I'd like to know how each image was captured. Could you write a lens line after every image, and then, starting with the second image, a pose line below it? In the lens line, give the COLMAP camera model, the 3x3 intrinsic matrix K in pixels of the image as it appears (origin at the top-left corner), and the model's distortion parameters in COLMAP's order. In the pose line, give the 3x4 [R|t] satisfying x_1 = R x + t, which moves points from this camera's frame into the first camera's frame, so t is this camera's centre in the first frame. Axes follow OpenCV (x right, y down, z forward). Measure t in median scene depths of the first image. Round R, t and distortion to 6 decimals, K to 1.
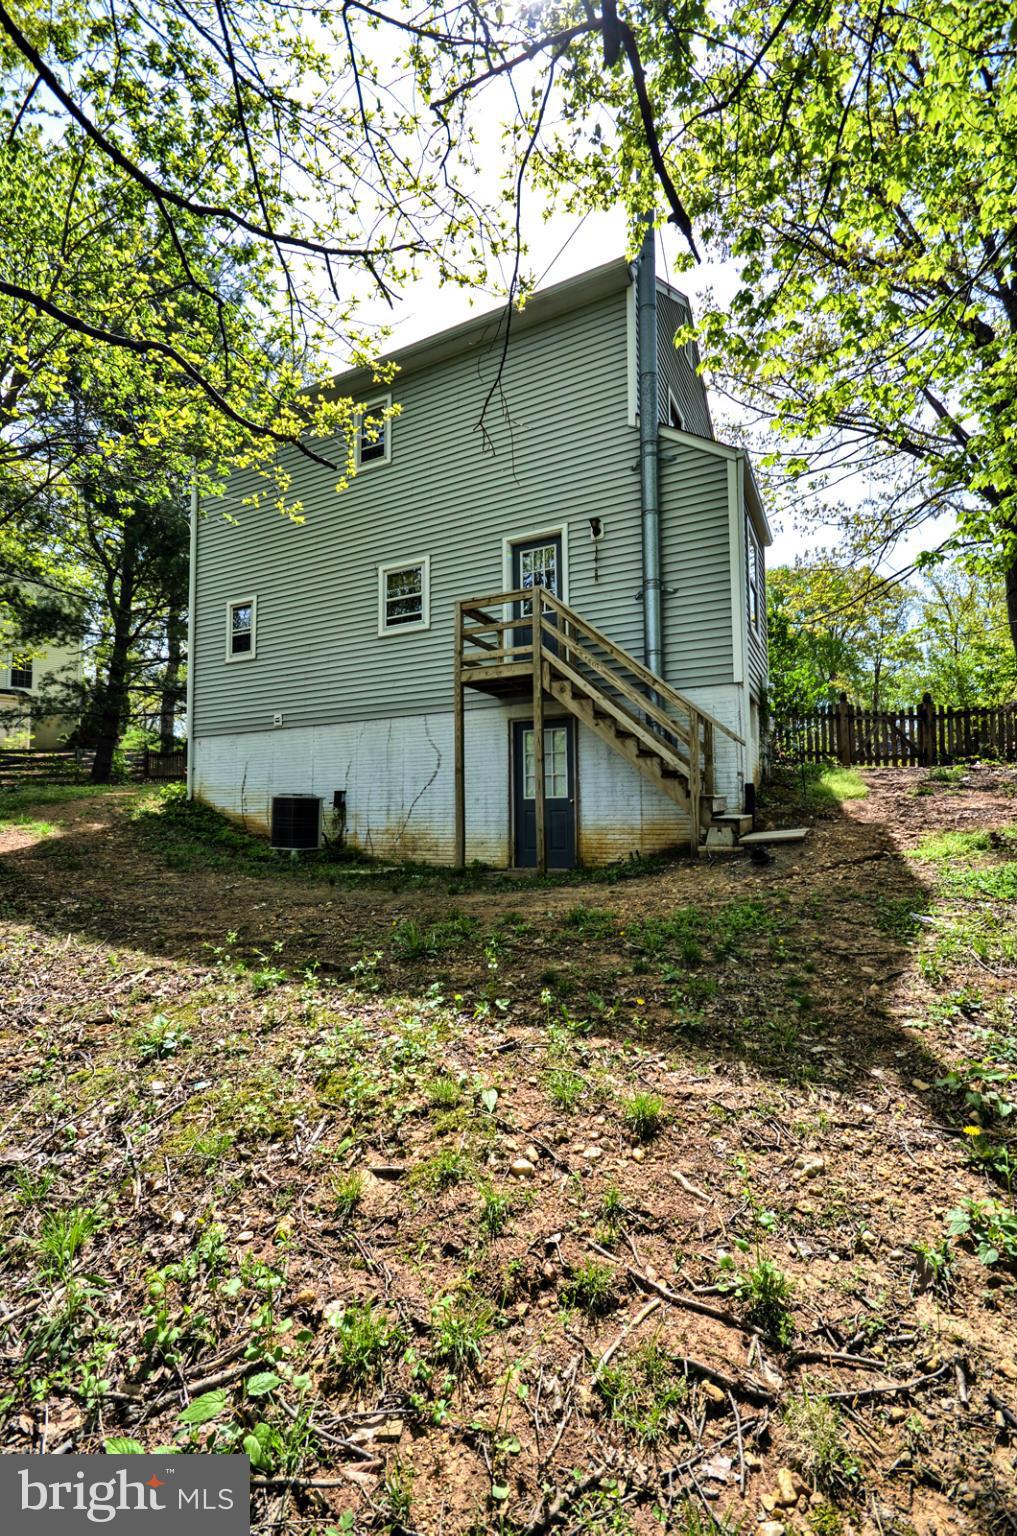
lens RADIAL K [[675.5, 0, 508.5], [0, 675.5, 768.0], [0, 0, 1]] dist [0.001239, 0.000217]
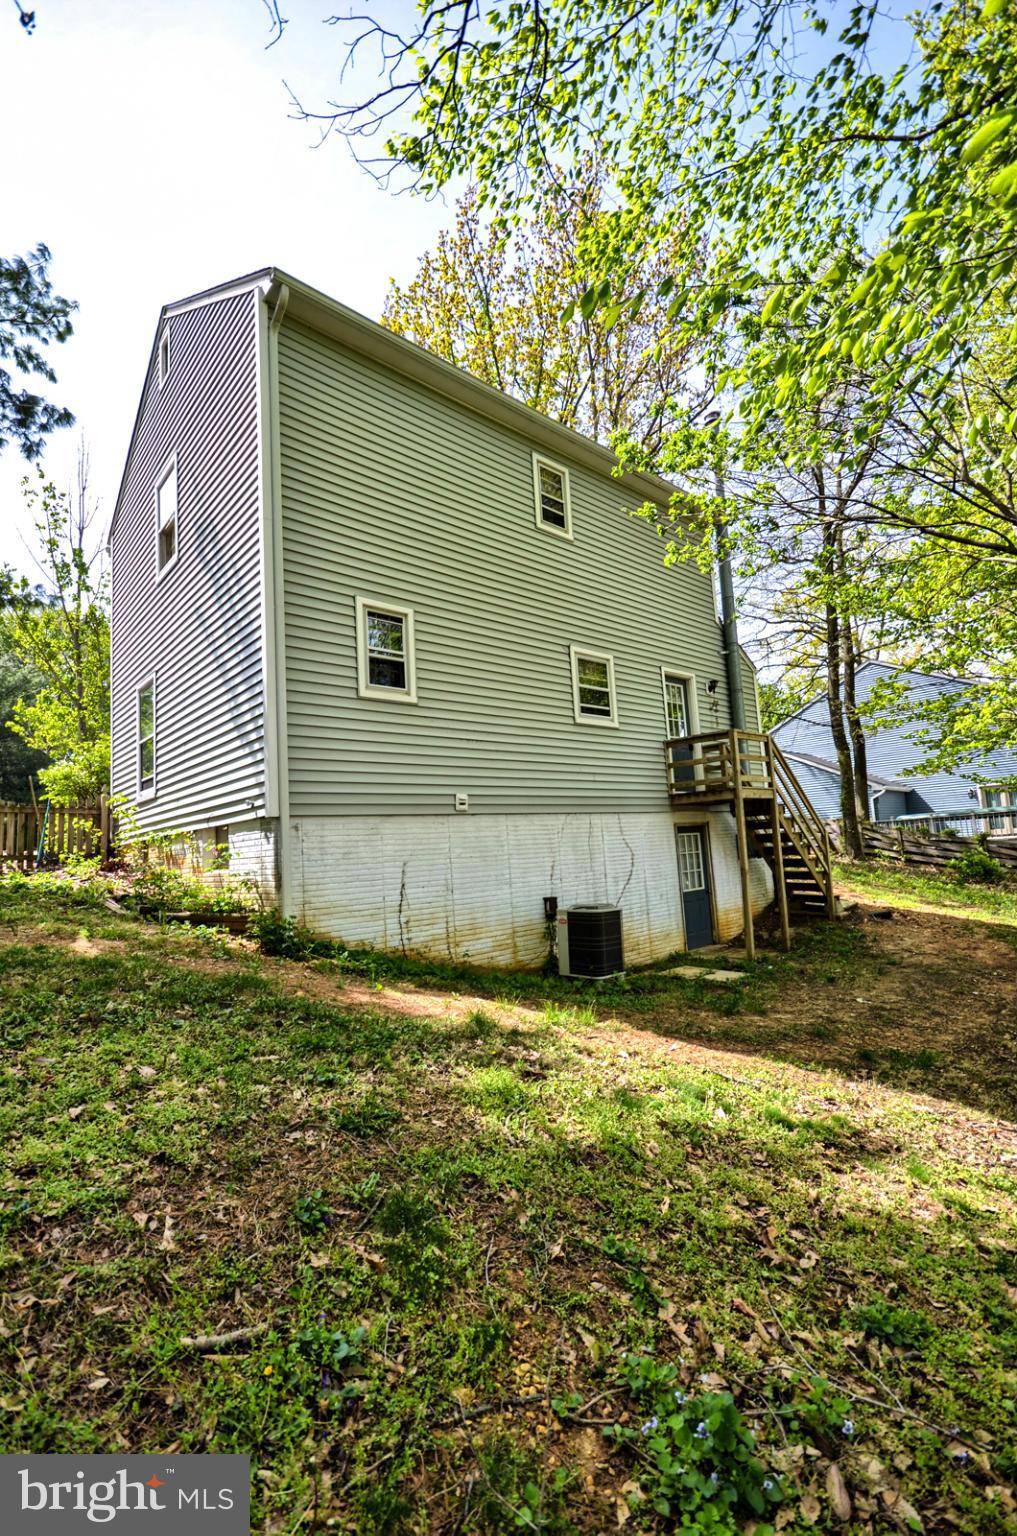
lens RADIAL K [[675.5, 0, 508.5], [0, 675.5, 768.0], [0, 0, 1]] dist [0.001239, 0.000217]
pose [[0.348670, 0.105284, 0.931313, -1.059484], [-0.016686, 0.994210, -0.106147, -0.034777], [-0.937097, 0.021470, 0.348408, 0.765907]]
